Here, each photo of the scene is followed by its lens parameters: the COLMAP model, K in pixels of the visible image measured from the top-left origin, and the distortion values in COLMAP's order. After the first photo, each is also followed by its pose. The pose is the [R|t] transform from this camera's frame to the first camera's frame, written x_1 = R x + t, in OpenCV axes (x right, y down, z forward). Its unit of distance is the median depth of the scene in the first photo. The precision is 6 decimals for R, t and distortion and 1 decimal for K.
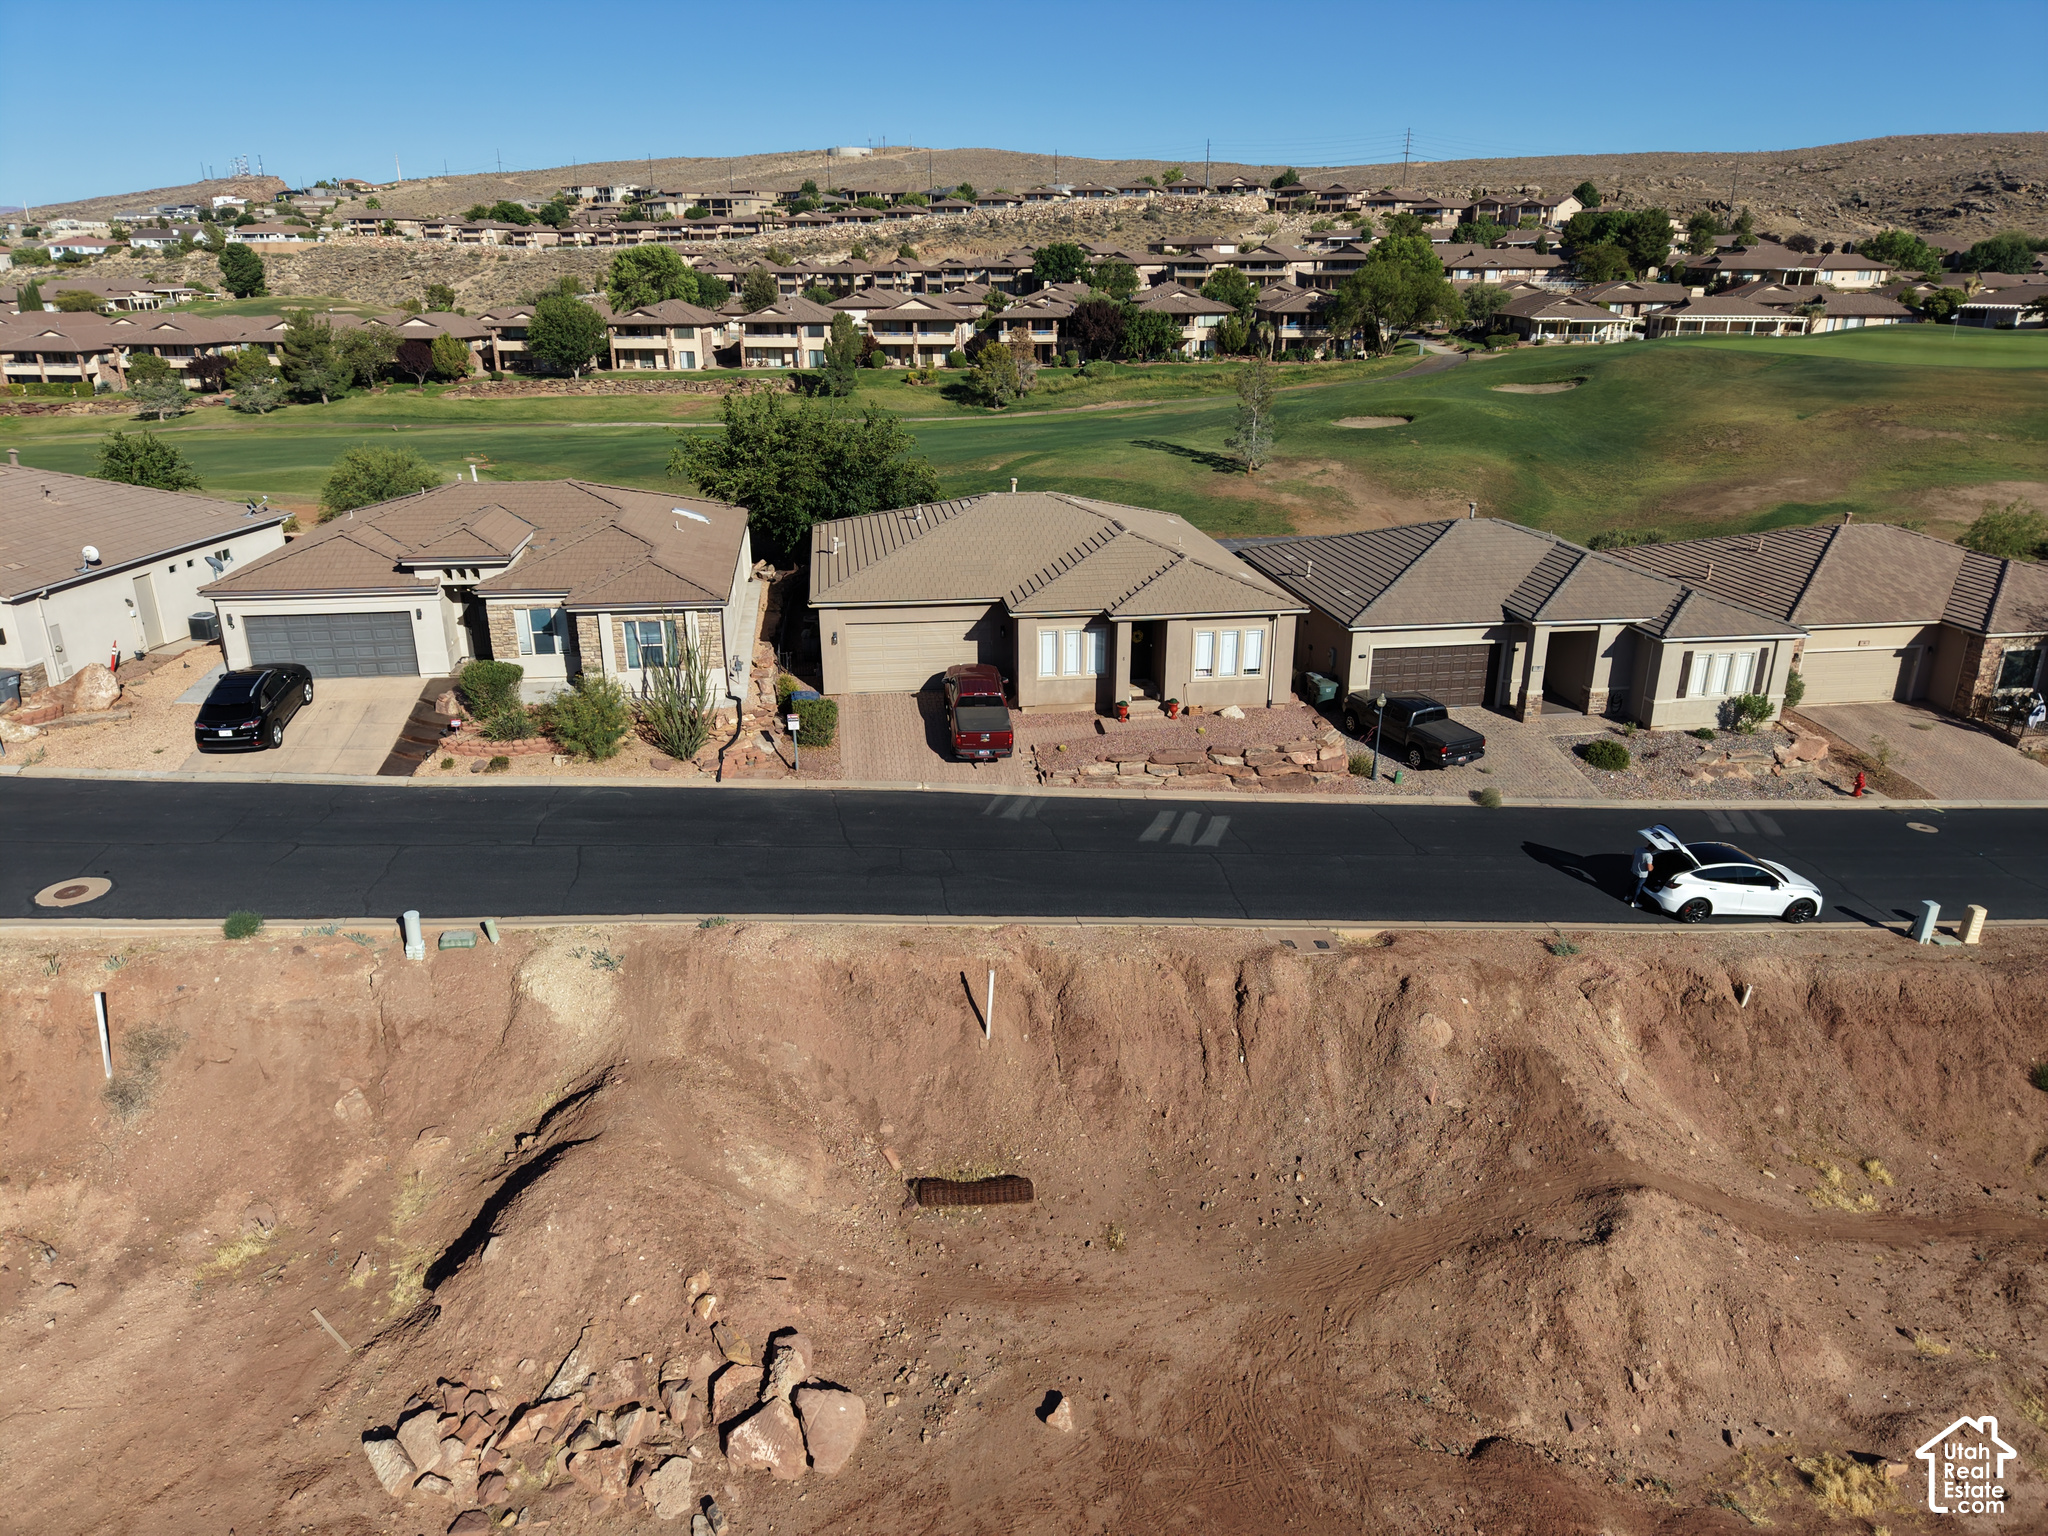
lens RADIAL K [[1365.7, 0, 1024.0], [0, 1365.7, 768.0], [0, 0, 1]] dist [0.020512, -0.022298]
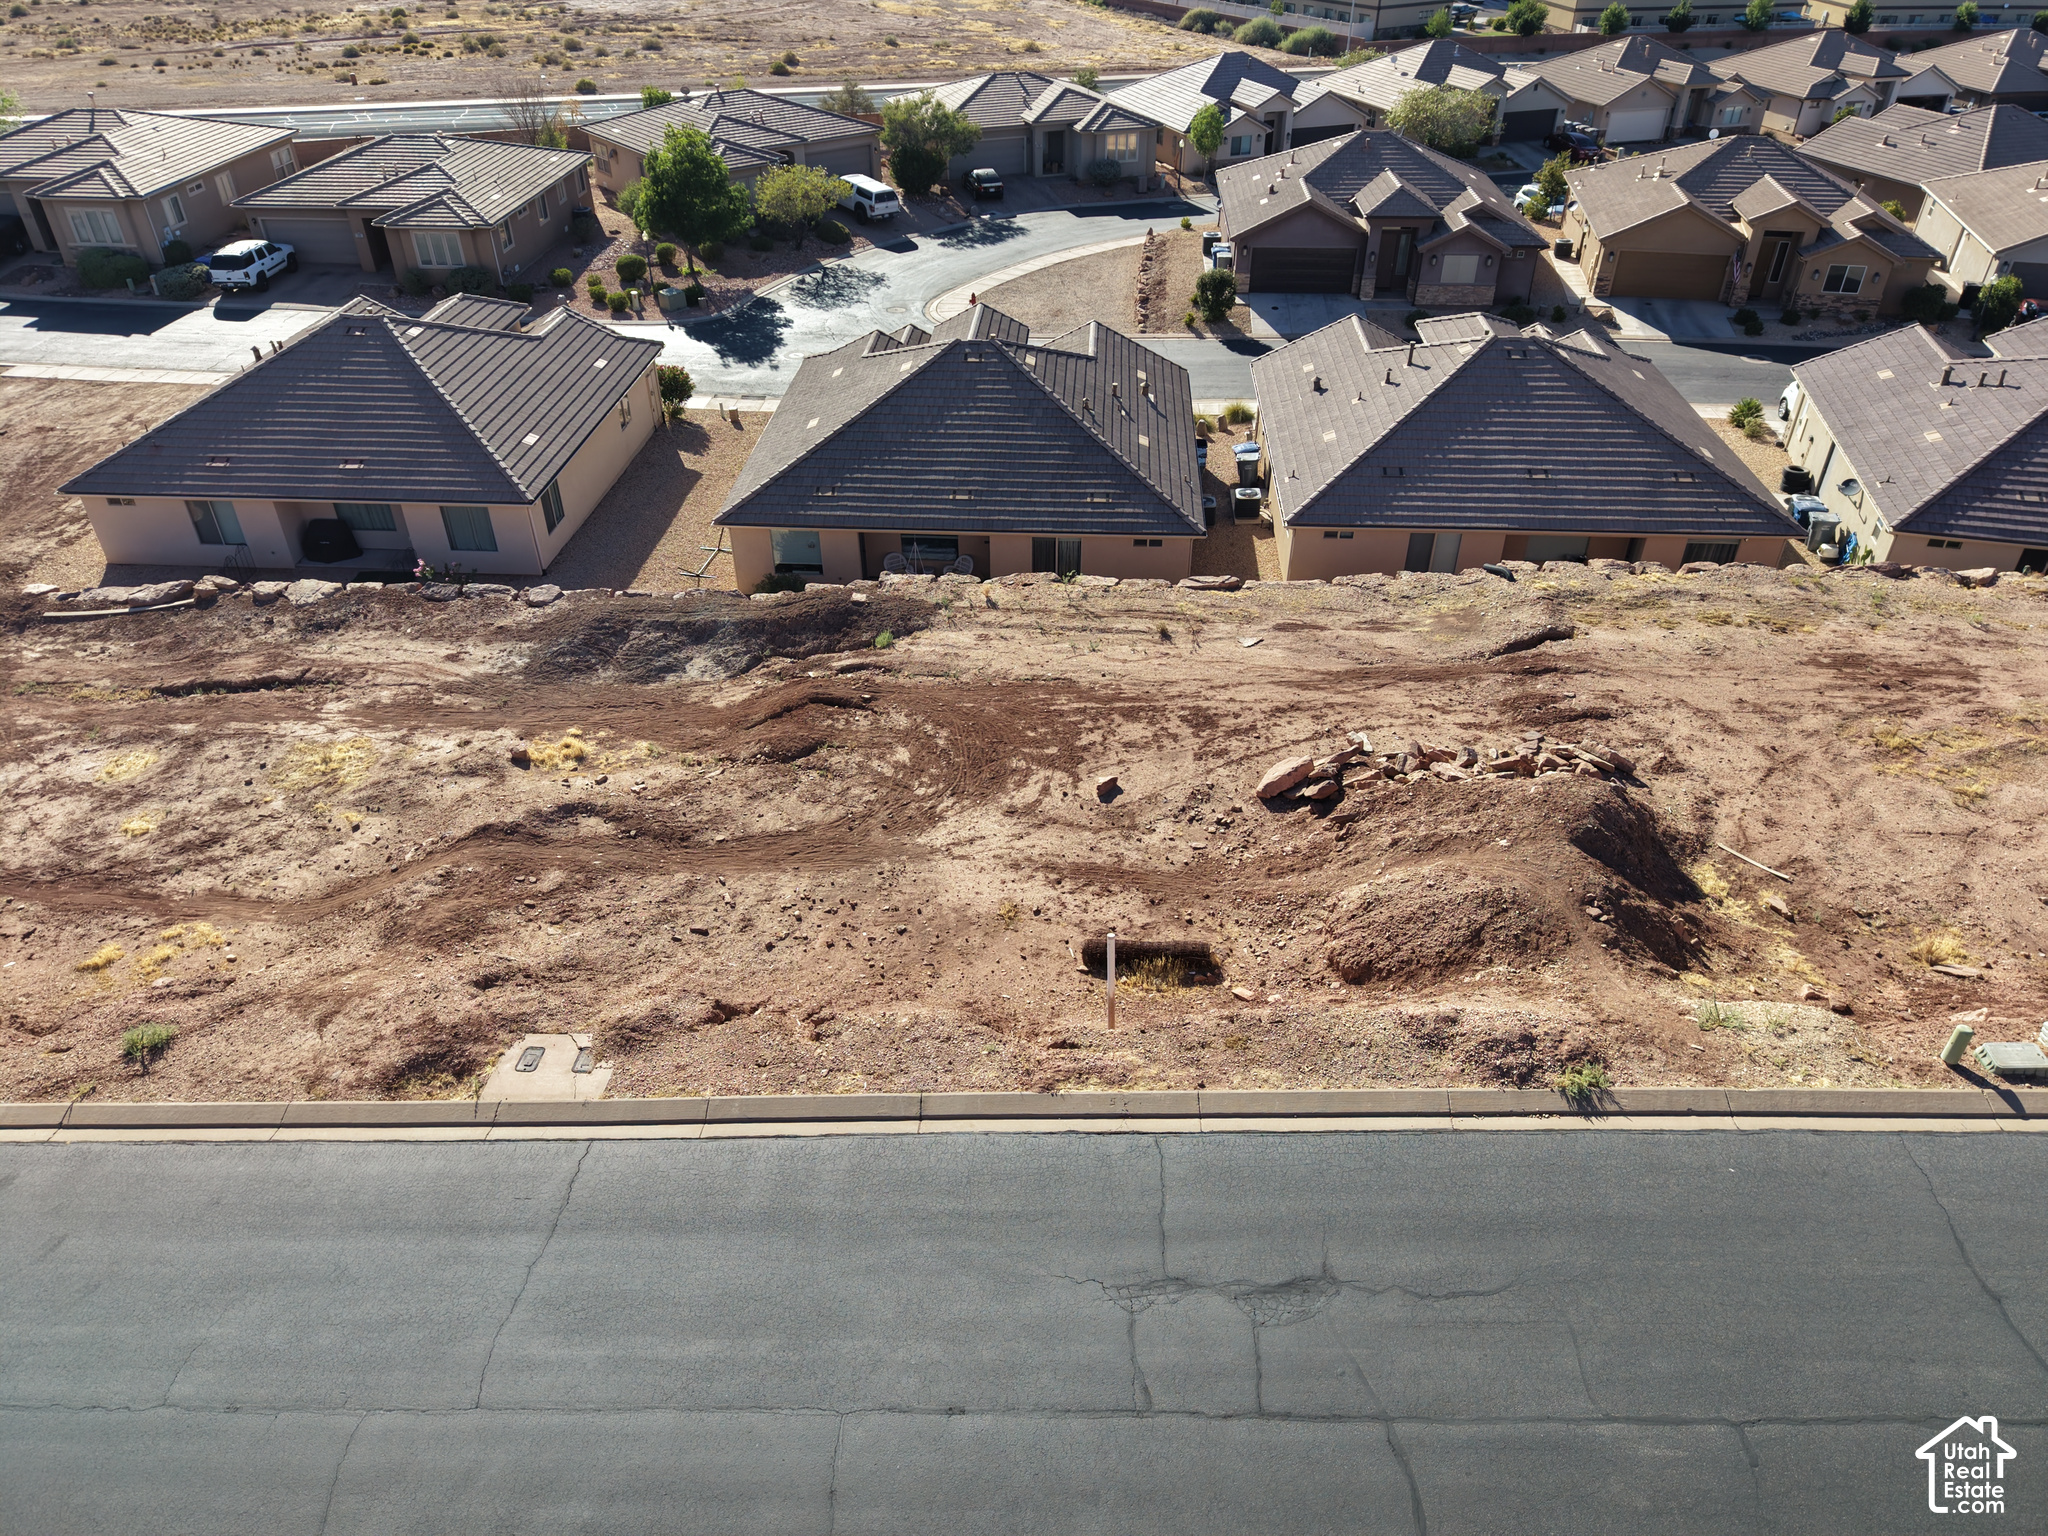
lens RADIAL K [[1365.7, 0, 1024.0], [0, 1365.7, 768.0], [0, 0, 1]] dist [0.020512, -0.022298]
pose [[-0.979323, -0.116461, 0.165418, -0.015136], [0.071355, 0.566275, 0.821122, -0.083464], [-0.189300, 0.815947, -0.546256, 0.235775]]
